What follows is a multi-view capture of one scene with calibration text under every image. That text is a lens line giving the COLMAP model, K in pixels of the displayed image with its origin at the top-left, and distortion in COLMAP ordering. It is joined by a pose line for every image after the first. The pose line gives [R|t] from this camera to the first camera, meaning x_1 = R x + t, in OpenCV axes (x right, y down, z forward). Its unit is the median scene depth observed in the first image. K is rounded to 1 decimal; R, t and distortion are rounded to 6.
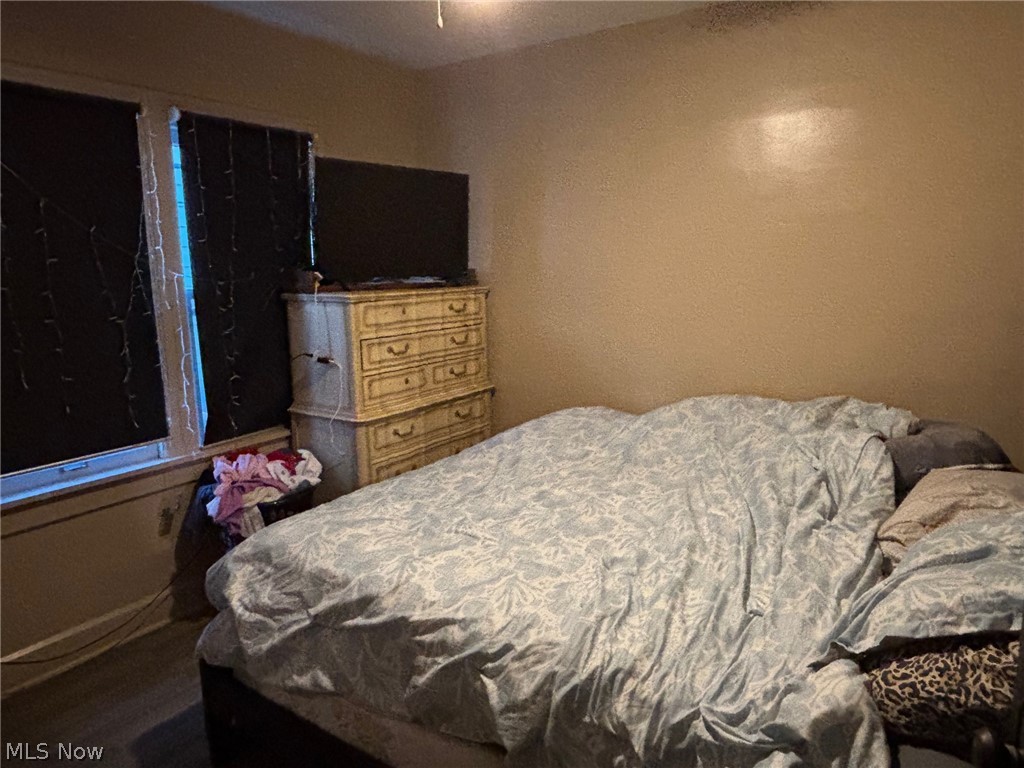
lens RADIAL K [[682.9, 0, 512.0], [0, 682.9, 384.0], [0, 0, 1]] dist [0.045088, -0.058921]
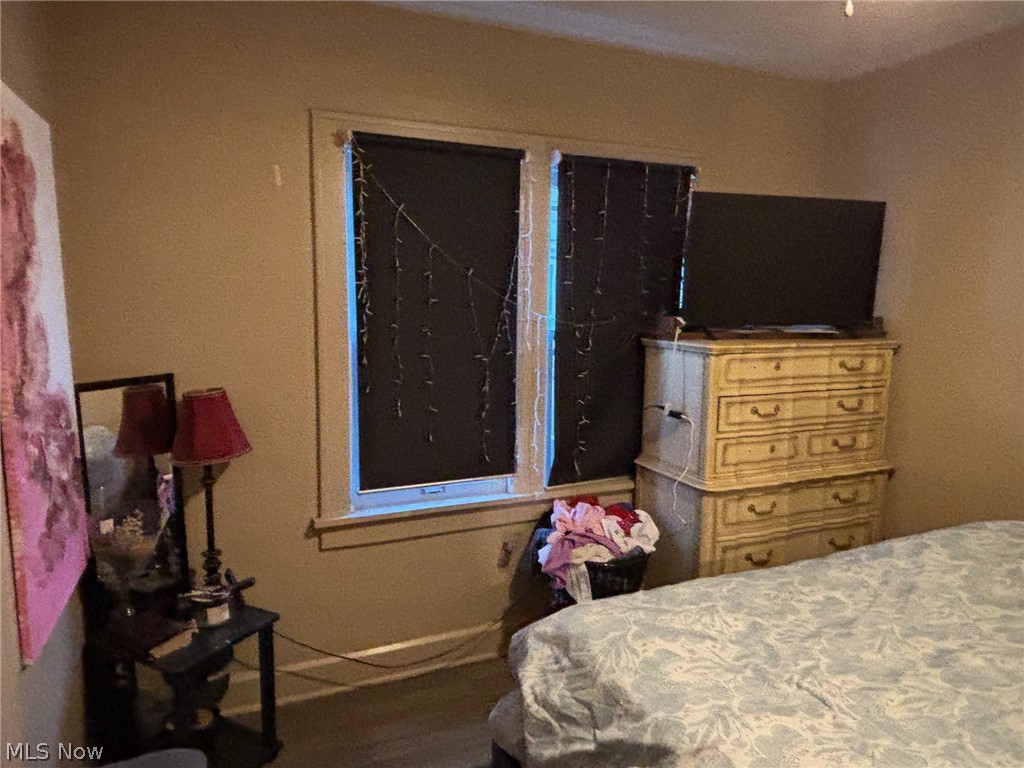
lens RADIAL K [[682.9, 0, 512.0], [0, 682.9, 384.0], [0, 0, 1]] dist [0.045088, -0.058921]
pose [[0.846701, 0.097214, -0.523113, 0.009483], [-0.117628, 0.993041, -0.005846, -0.045832], [0.518904, 0.066482, 0.852243, 0.124771]]
